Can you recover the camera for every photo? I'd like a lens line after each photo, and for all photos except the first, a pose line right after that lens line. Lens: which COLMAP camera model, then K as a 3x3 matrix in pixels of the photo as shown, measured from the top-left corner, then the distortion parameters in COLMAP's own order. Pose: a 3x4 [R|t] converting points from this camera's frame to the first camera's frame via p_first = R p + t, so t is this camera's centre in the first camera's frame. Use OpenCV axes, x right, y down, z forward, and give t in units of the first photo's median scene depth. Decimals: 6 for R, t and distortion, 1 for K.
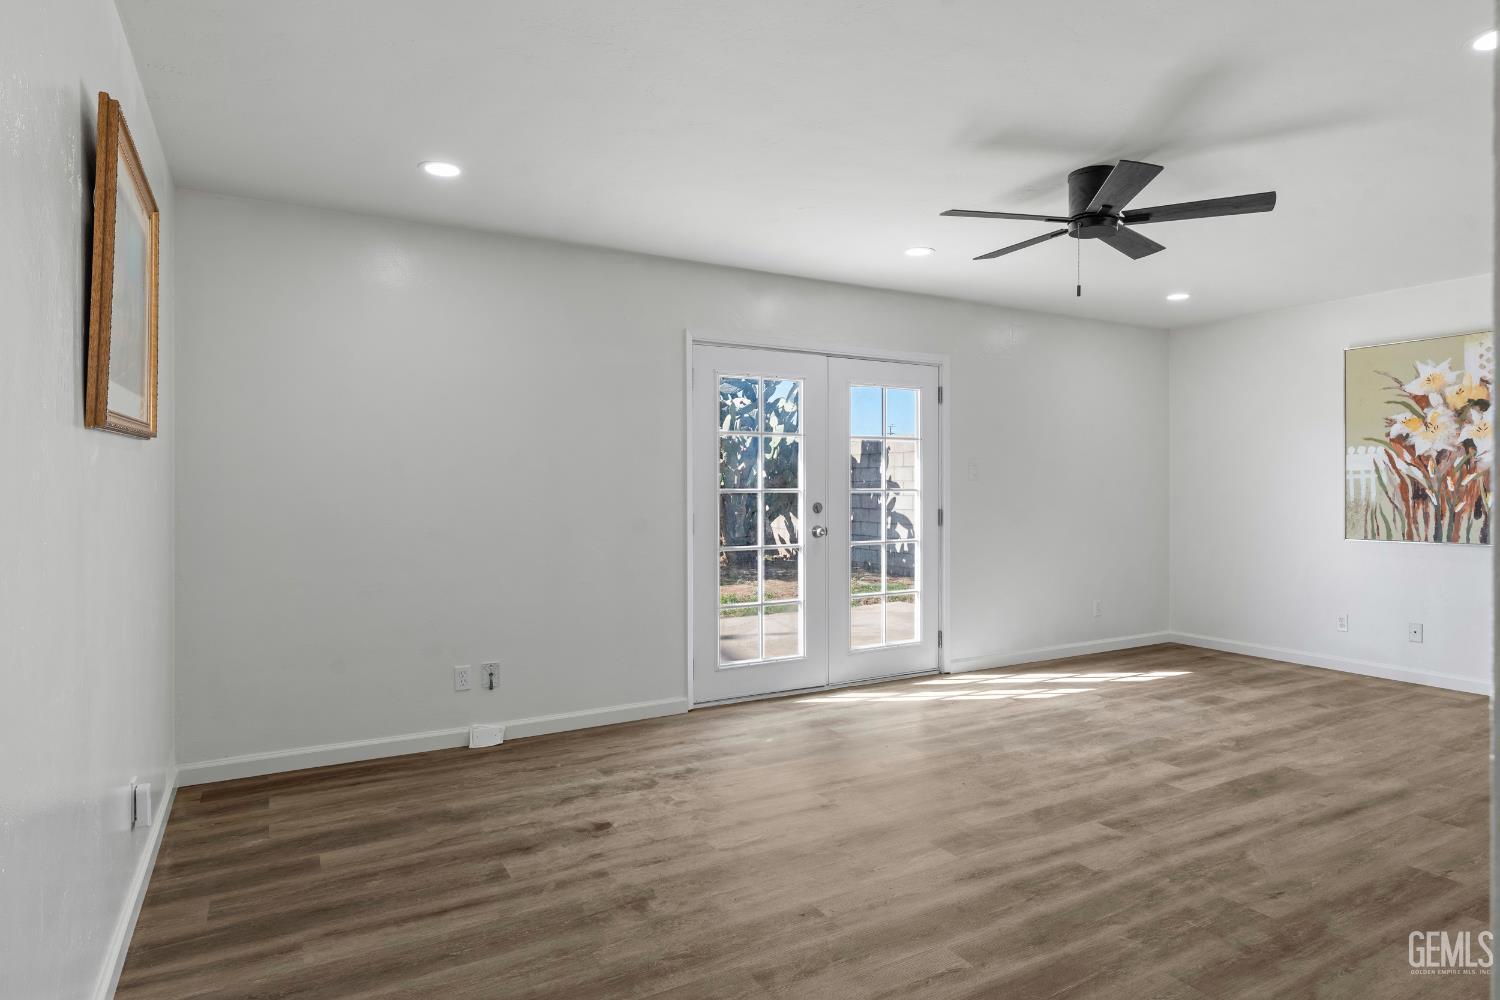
lens RADIAL K [[856.1, 0, 765.7], [0, 856.1, 488.7], [0, 0, 1]] dist [-0.011620, 0.007674]
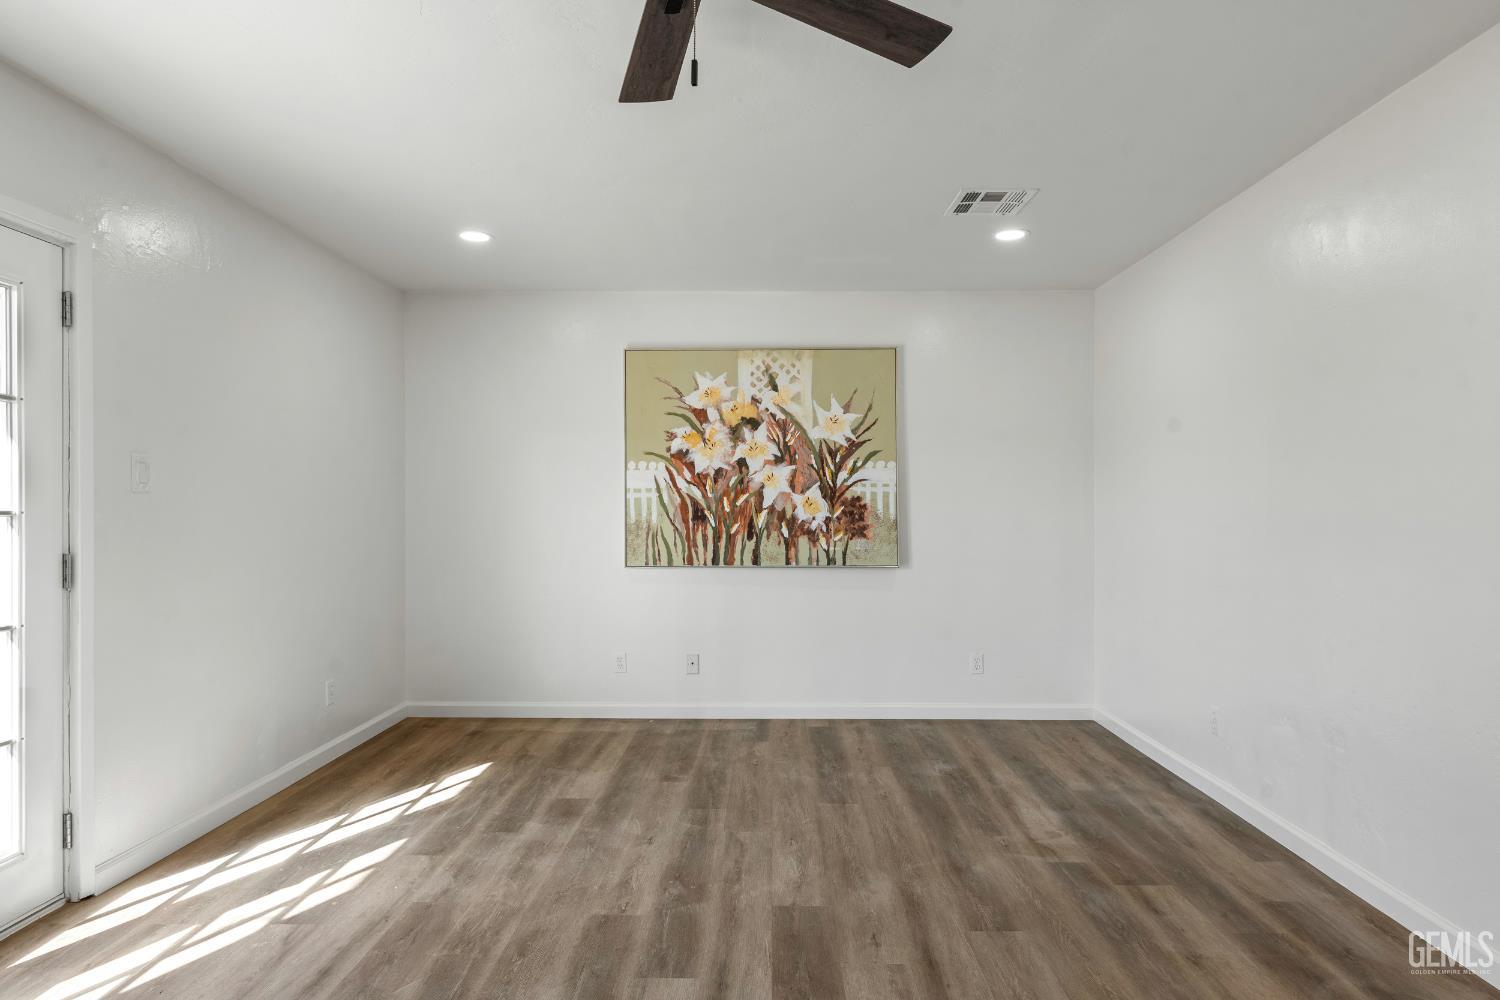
lens RADIAL K [[856.1, 0, 759.7], [0, 856.1, 510.5], [0, 0, 1]] dist [-0.011620, 0.007674]
pose [[0.515091, -0.002209, 0.857133, -0.000964], [-0.001084, 0.999994, 0.003228, -0.002489], [-0.857135, -0.002592, 0.515085, 0.685232]]
